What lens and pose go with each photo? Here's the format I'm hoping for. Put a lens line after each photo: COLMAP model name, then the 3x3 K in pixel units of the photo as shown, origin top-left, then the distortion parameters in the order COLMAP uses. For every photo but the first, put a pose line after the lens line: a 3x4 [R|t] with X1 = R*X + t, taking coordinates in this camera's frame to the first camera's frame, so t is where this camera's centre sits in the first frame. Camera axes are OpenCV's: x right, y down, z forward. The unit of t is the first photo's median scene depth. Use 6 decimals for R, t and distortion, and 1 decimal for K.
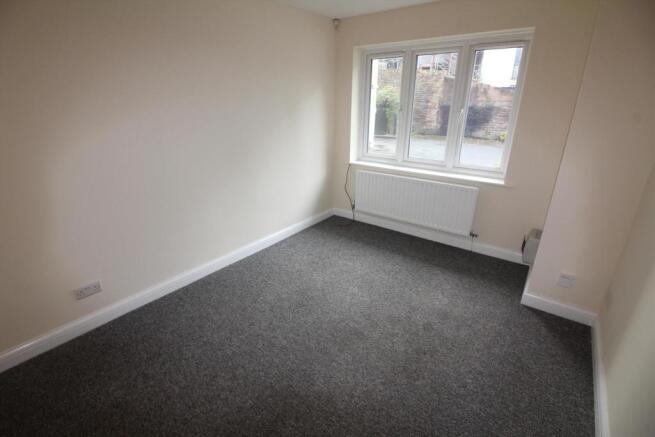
lens RADIAL K [[304.9, 0, 325.5], [0, 304.9, 214.5], [0, 0, 1]] dist [0.002403, -0.012969]
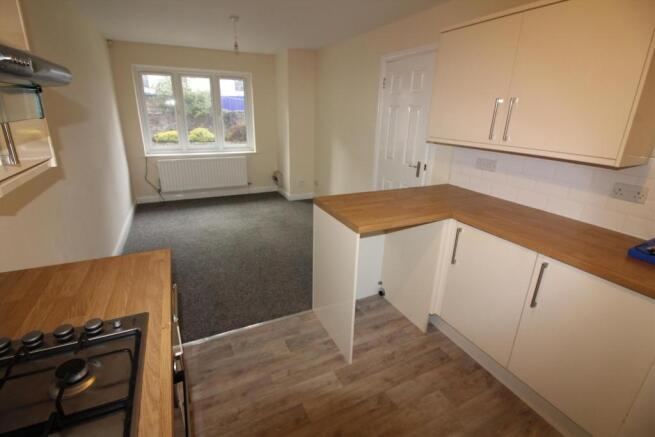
lens RADIAL K [[304.9, 0, 325.5], [0, 304.9, 214.5], [0, 0, 1]] dist [0.002403, -0.012969]
pose [[0.449758, -0.278187, 0.848722, -0.799770], [0.291342, 0.943975, 0.155019, 0.083280], [-0.844297, 0.177548, 0.505608, -0.219196]]
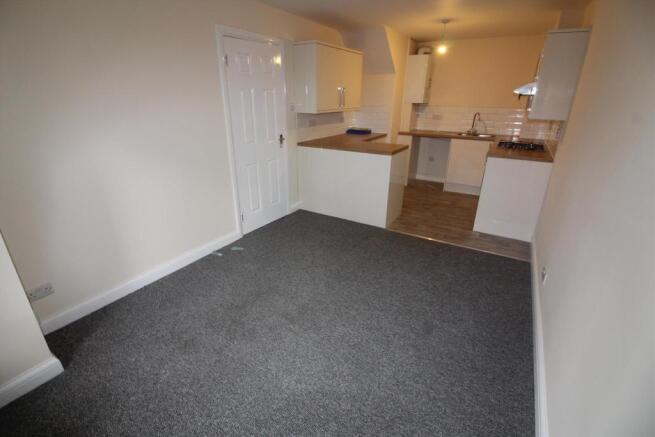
lens RADIAL K [[304.9, 0, 325.5], [0, 304.9, 214.5], [0, 0, 1]] dist [0.002403, -0.012969]
pose [[-0.993509, 0.035830, -0.107961, 0.054210], [-0.045478, 0.744830, 0.665703, -0.353075], [0.104264, 0.666292, -0.738366, 0.949061]]
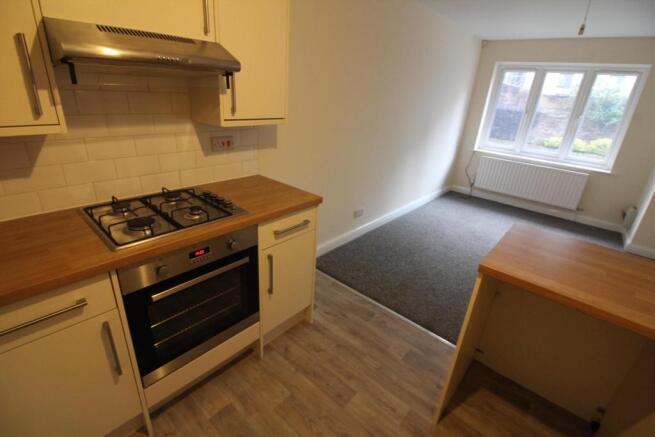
lens RADIAL K [[304.9, 0, 325.5], [0, 304.9, 214.5], [0, 0, 1]] dist [0.002403, -0.012969]
pose [[0.995592, 0.086683, -0.035809, -0.546002], [-0.085822, 0.995999, 0.024930, 0.141749], [0.037827, -0.021747, 0.999048, -0.367817]]
